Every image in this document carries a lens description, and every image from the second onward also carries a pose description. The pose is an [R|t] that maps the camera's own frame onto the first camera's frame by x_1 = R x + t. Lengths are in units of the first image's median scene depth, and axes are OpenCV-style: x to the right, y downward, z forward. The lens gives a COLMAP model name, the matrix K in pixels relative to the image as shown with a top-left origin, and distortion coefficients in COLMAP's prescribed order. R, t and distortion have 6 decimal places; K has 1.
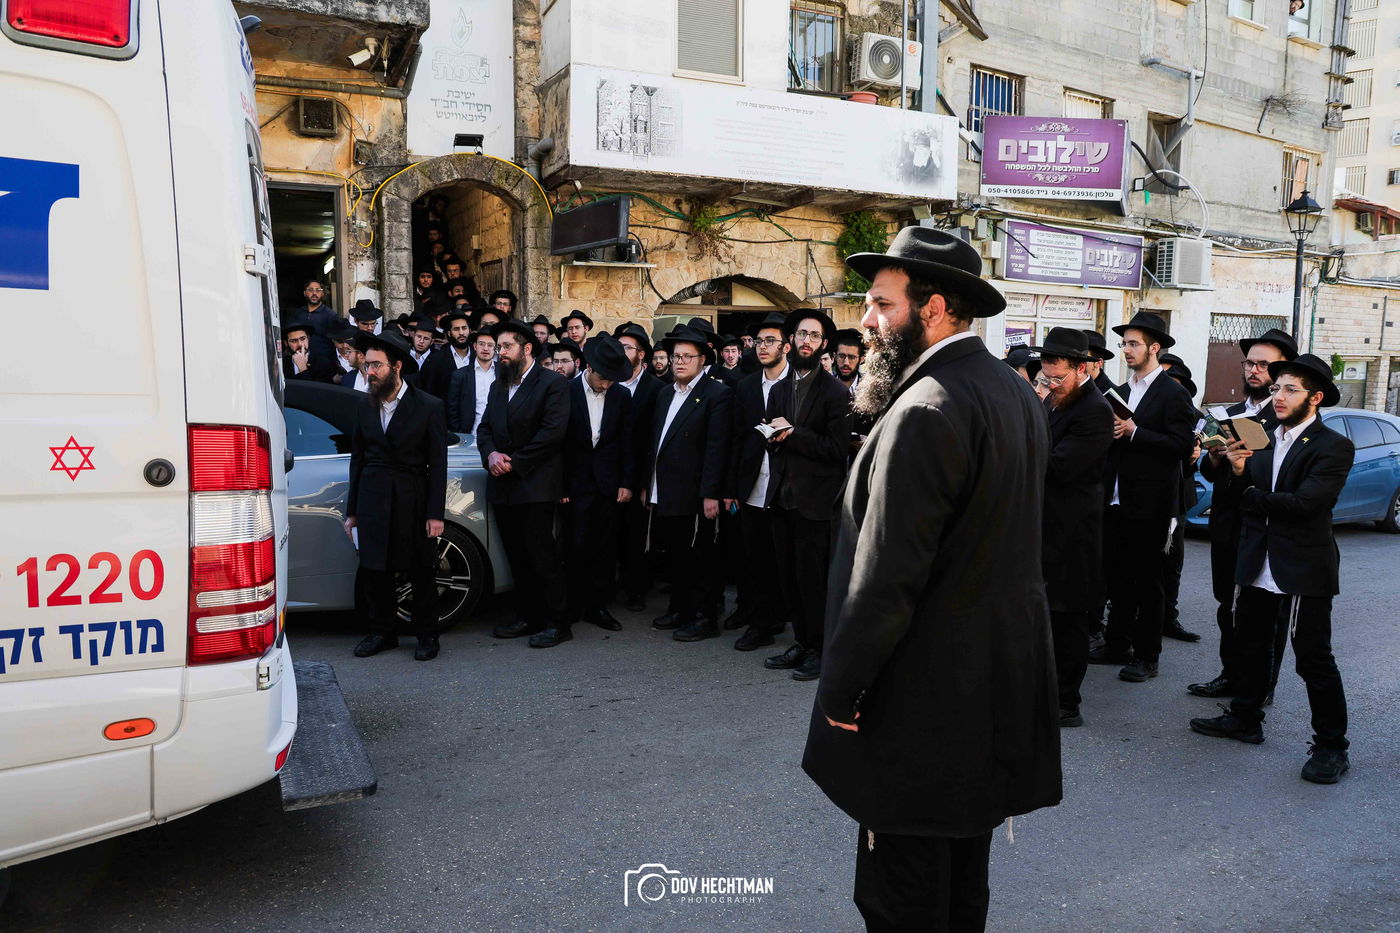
lens RADIAL K [[953.8, 0, 700.0], [0, 953.8, 466.5], [0, 0, 1]] dist [-0.053249, -0.000250]
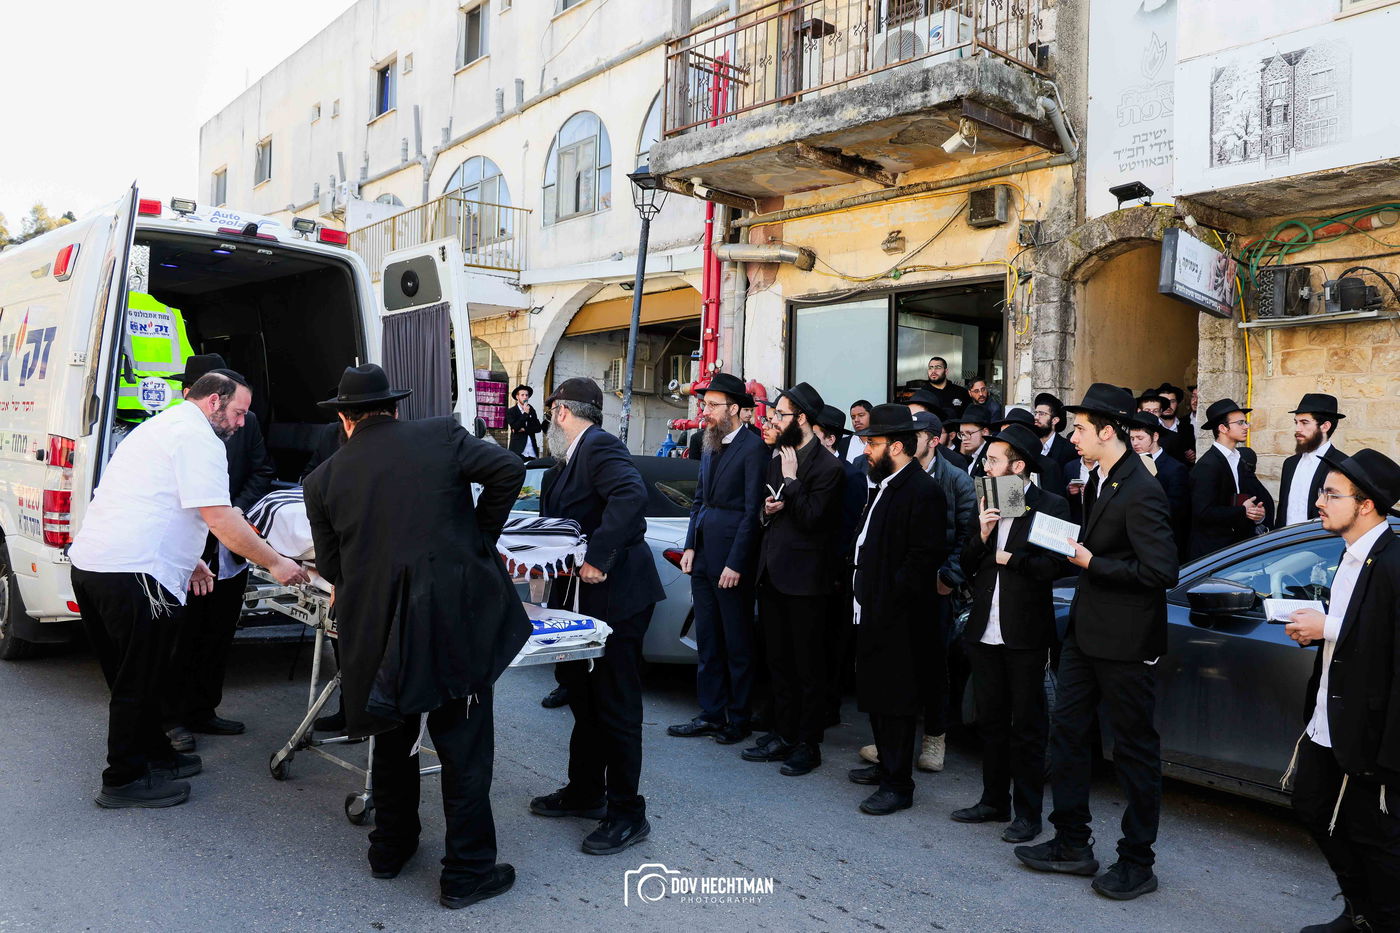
lens RADIAL K [[1124.2, 0, 700.0], [0, 1124.2, 466.5], [0, 0, 1]] dist [-0.000029, 0.005991]
pose [[0.267207, 0.003990, -0.963631, 0.605712], [-0.141592, 0.989300, -0.035166, -0.024143], [0.953180, 0.145839, 0.264913, 0.432862]]
